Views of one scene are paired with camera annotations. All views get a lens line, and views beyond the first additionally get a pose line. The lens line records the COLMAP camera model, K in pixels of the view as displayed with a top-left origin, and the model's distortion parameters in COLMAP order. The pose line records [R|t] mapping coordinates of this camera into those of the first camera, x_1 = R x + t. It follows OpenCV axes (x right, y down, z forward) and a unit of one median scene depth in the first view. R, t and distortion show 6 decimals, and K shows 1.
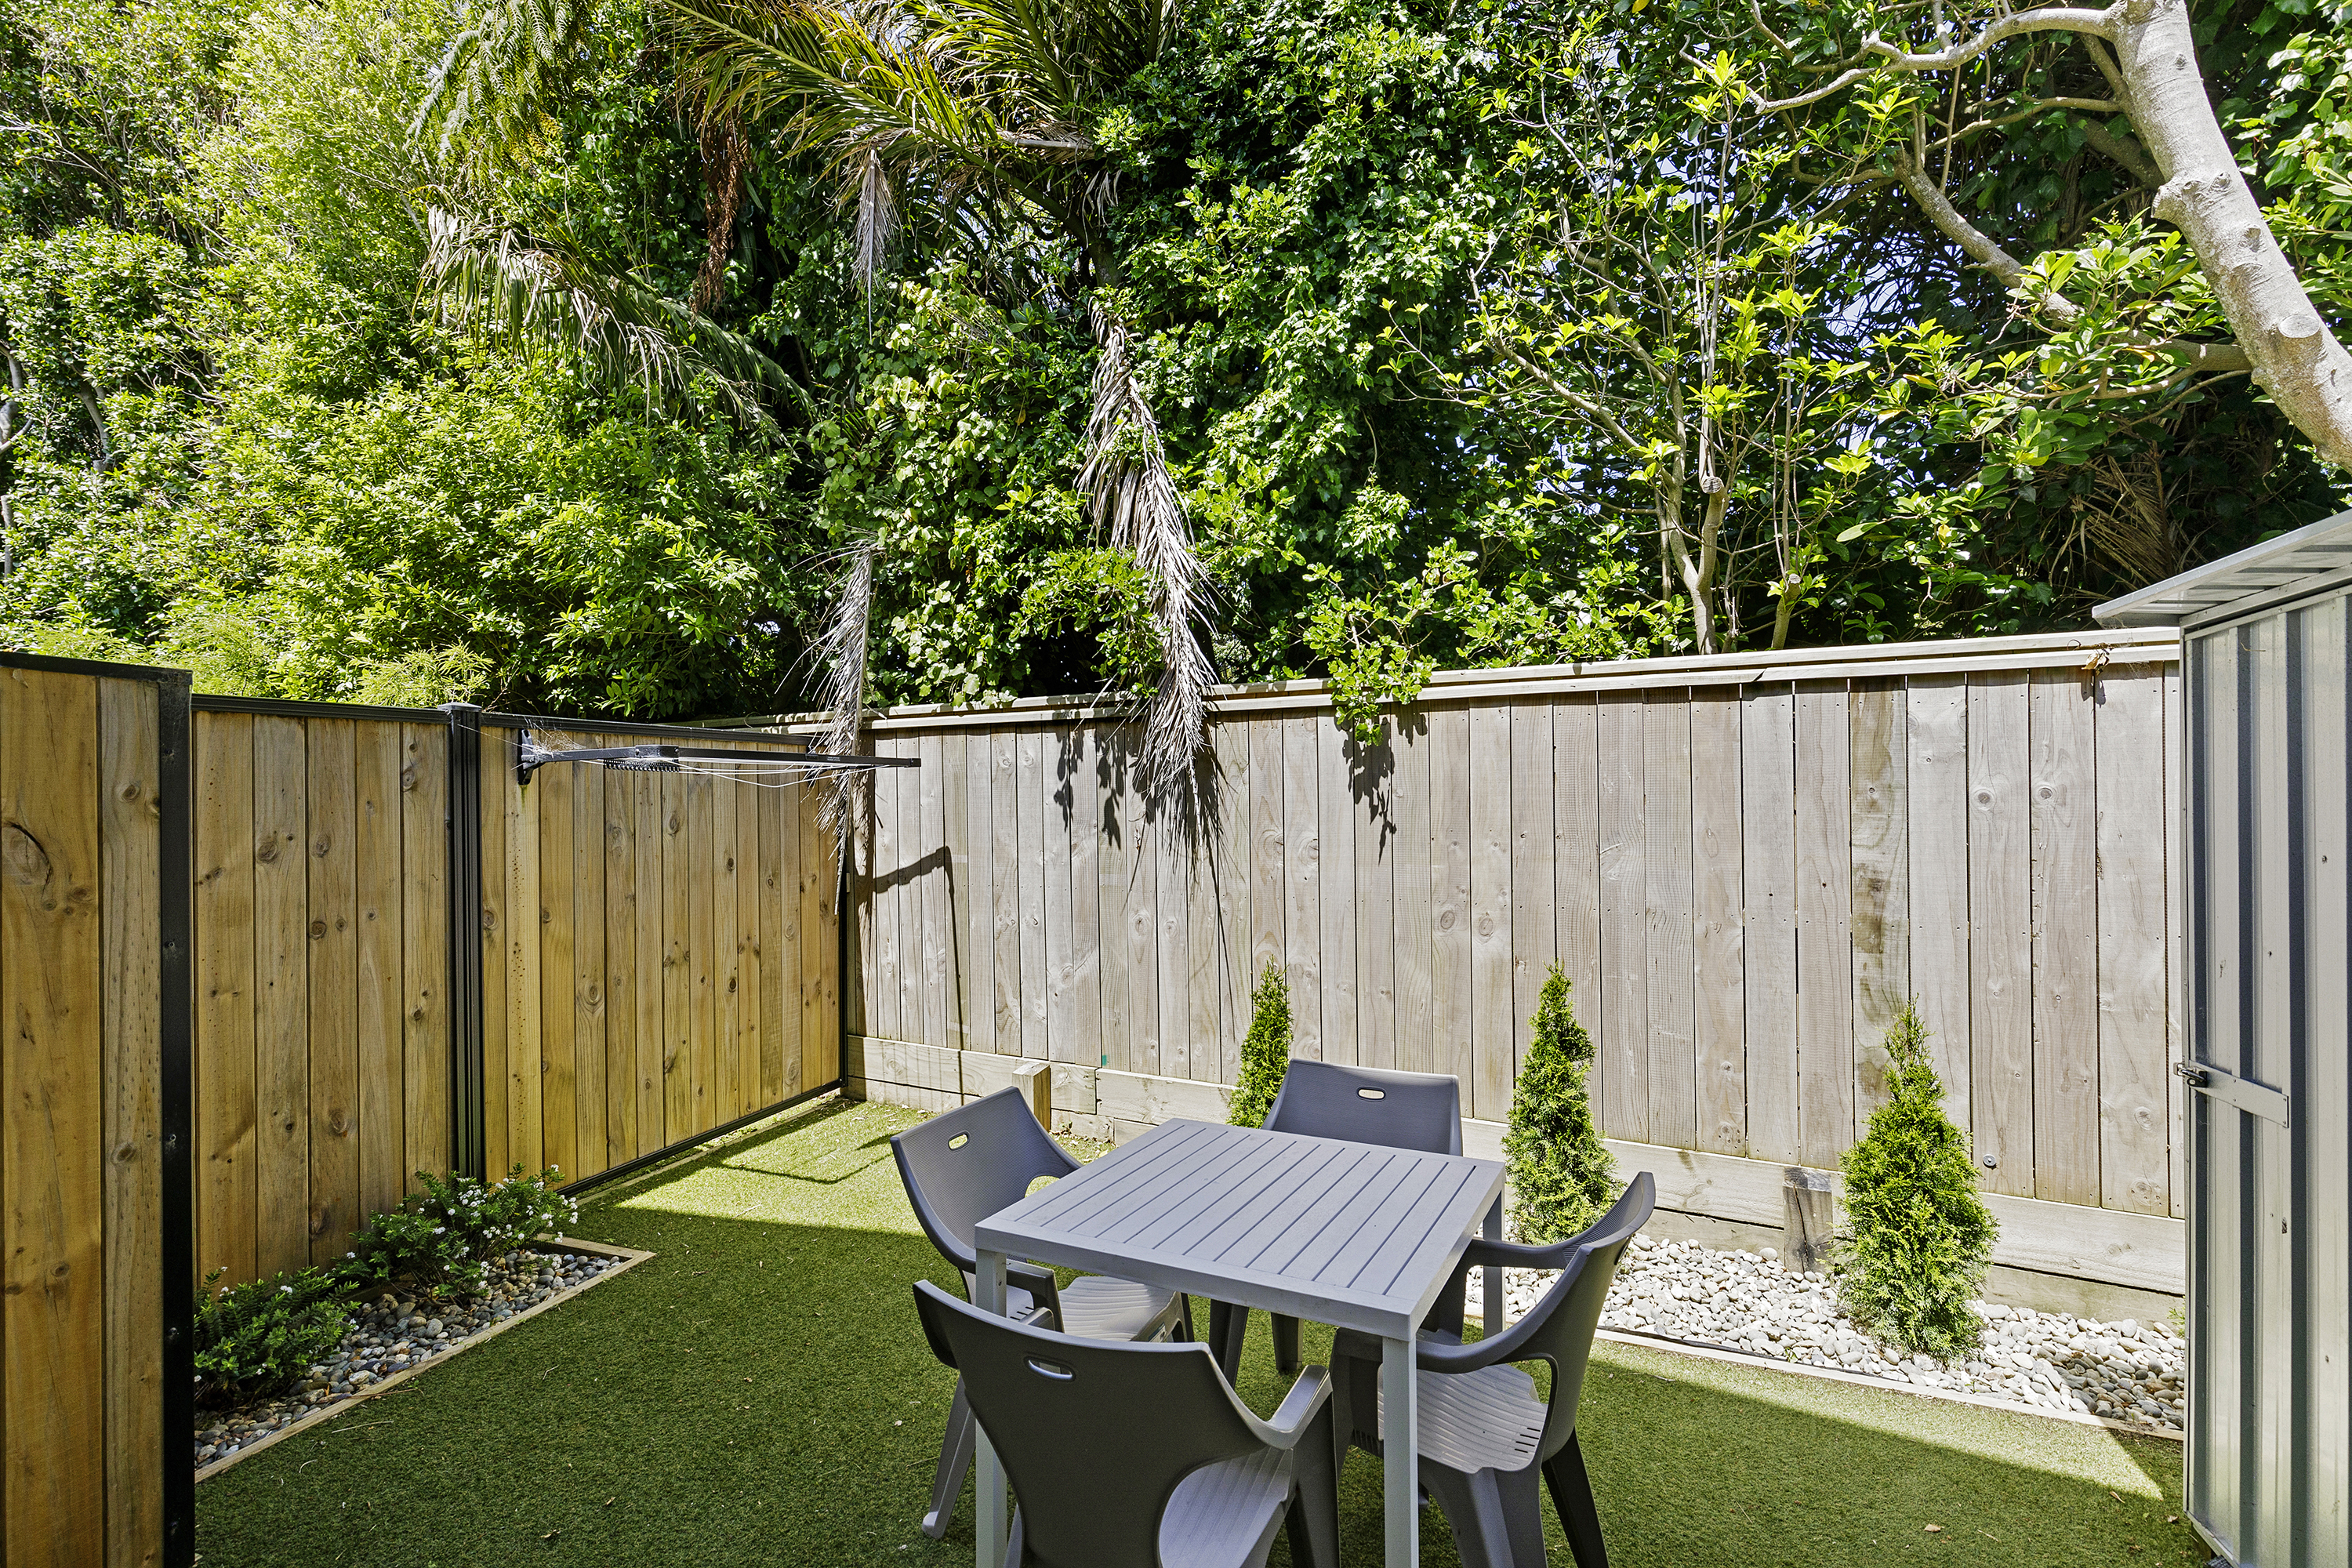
lens RADIAL K [[1082.5, 0, 1152.2], [0, 1082.5, 796.6], [0, 0, 1]] dist [0.003117, 0.000403]
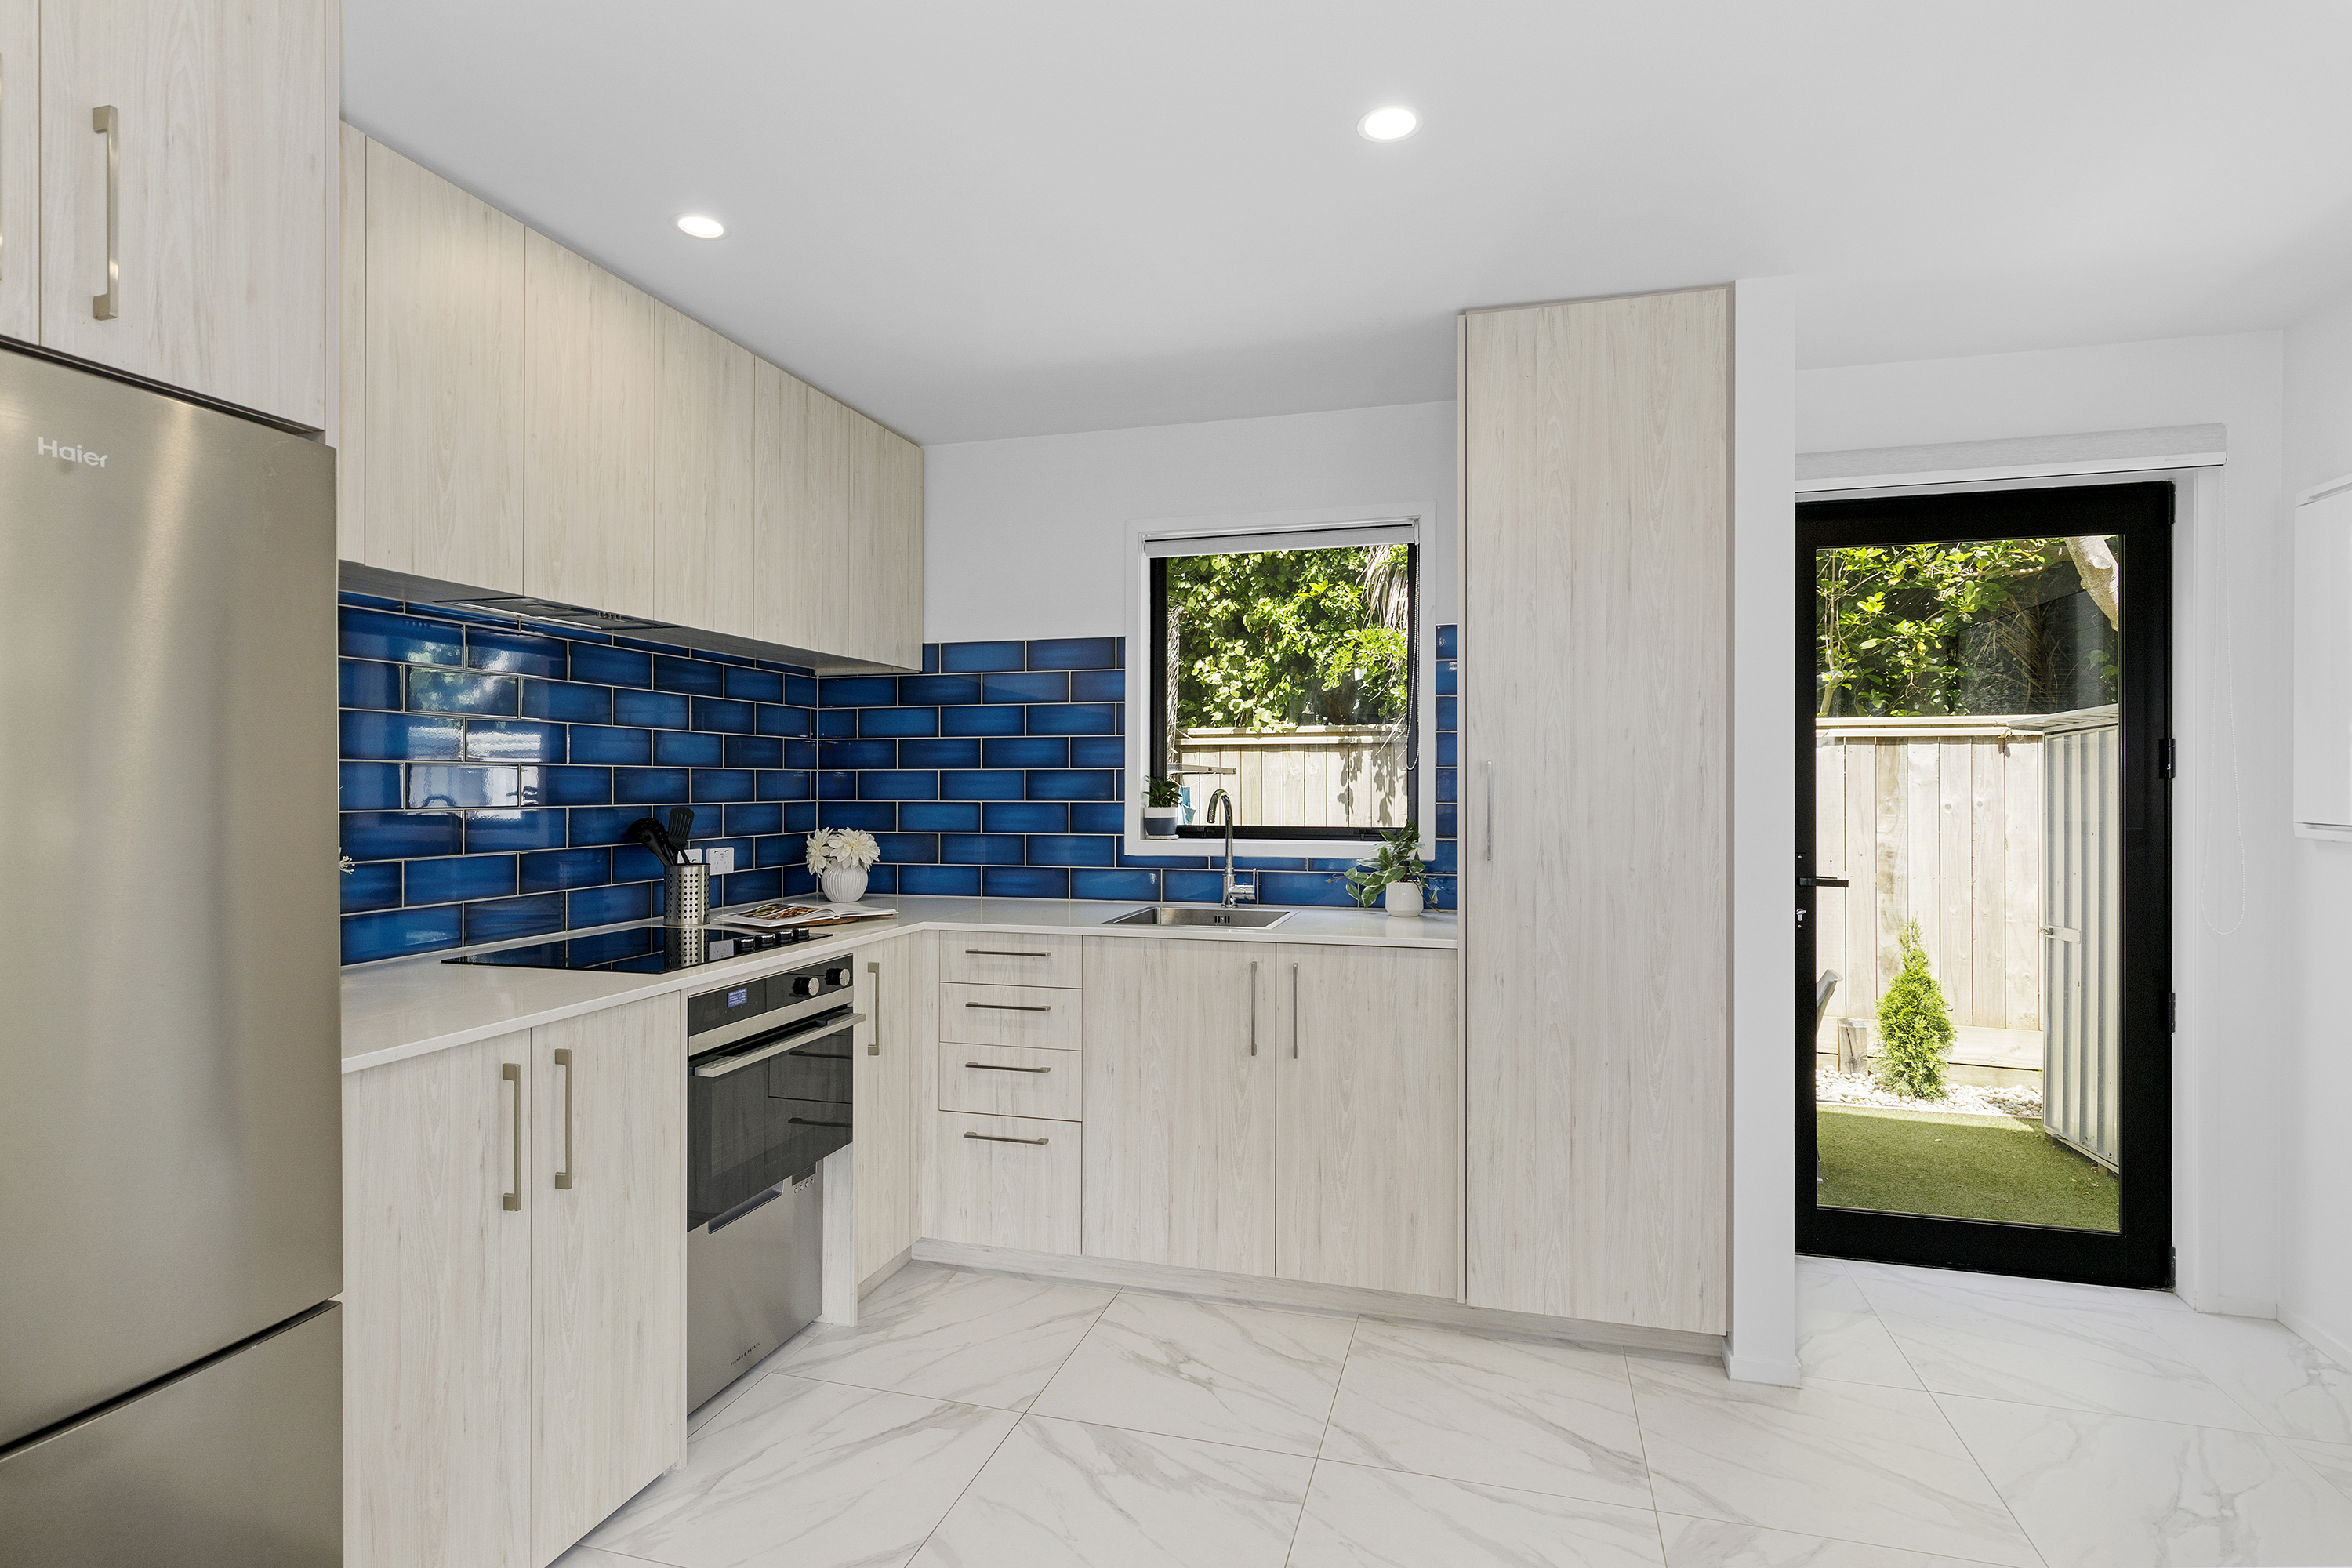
lens RADIAL K [[1191.5, 0, 1167.2], [0, 1191.5, 779.5], [0, 0, 1]] dist [0.000022, 0.000076]
pose [[0.993408, 0.014455, 0.113721, -0.501569], [-0.013371, 0.999858, -0.010293, -0.003542], [-0.113854, 0.008705, 0.993459, -0.550197]]
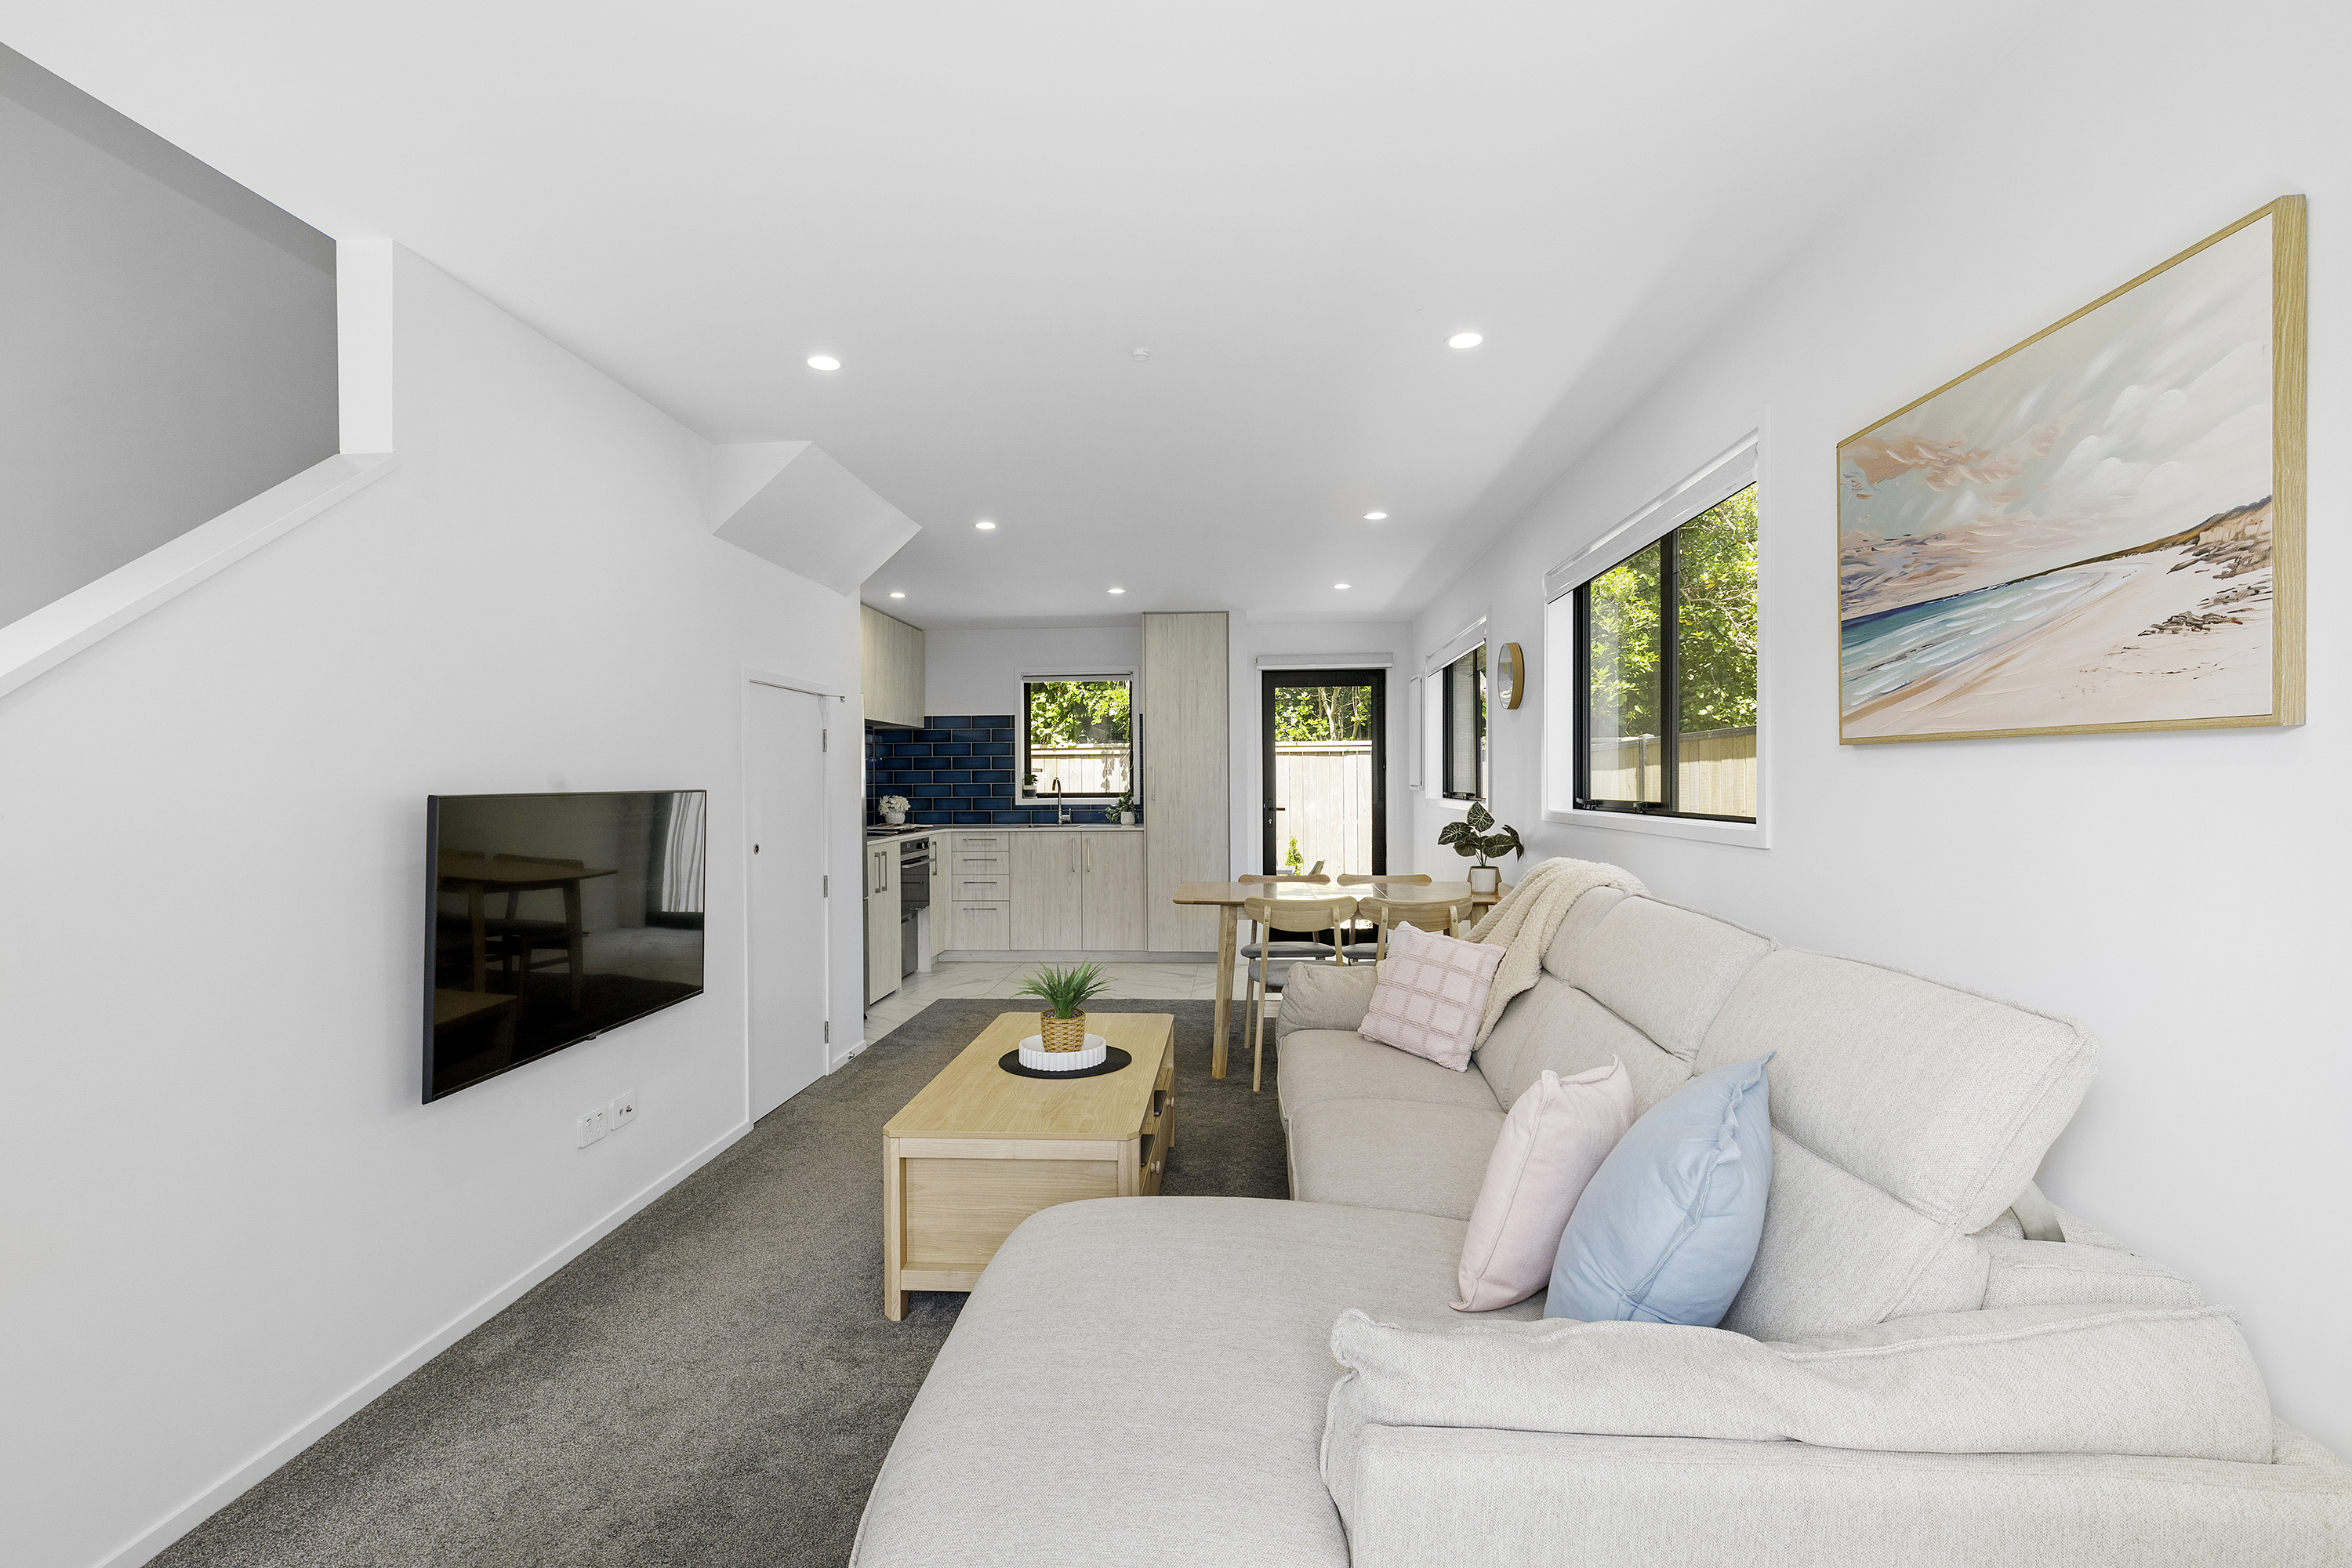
lens RADIAL K [[1049.8, 0, 1174.7], [0, 1049.8, 791.6], [0, 0, 1]] dist [0.003662, 0.000255]
pose [[0.946261, 0.002918, 0.323392, -0.728334], [-0.003611, 0.999992, 0.001543, 0.012335], [-0.323385, -0.002628, 0.946264, -1.389088]]
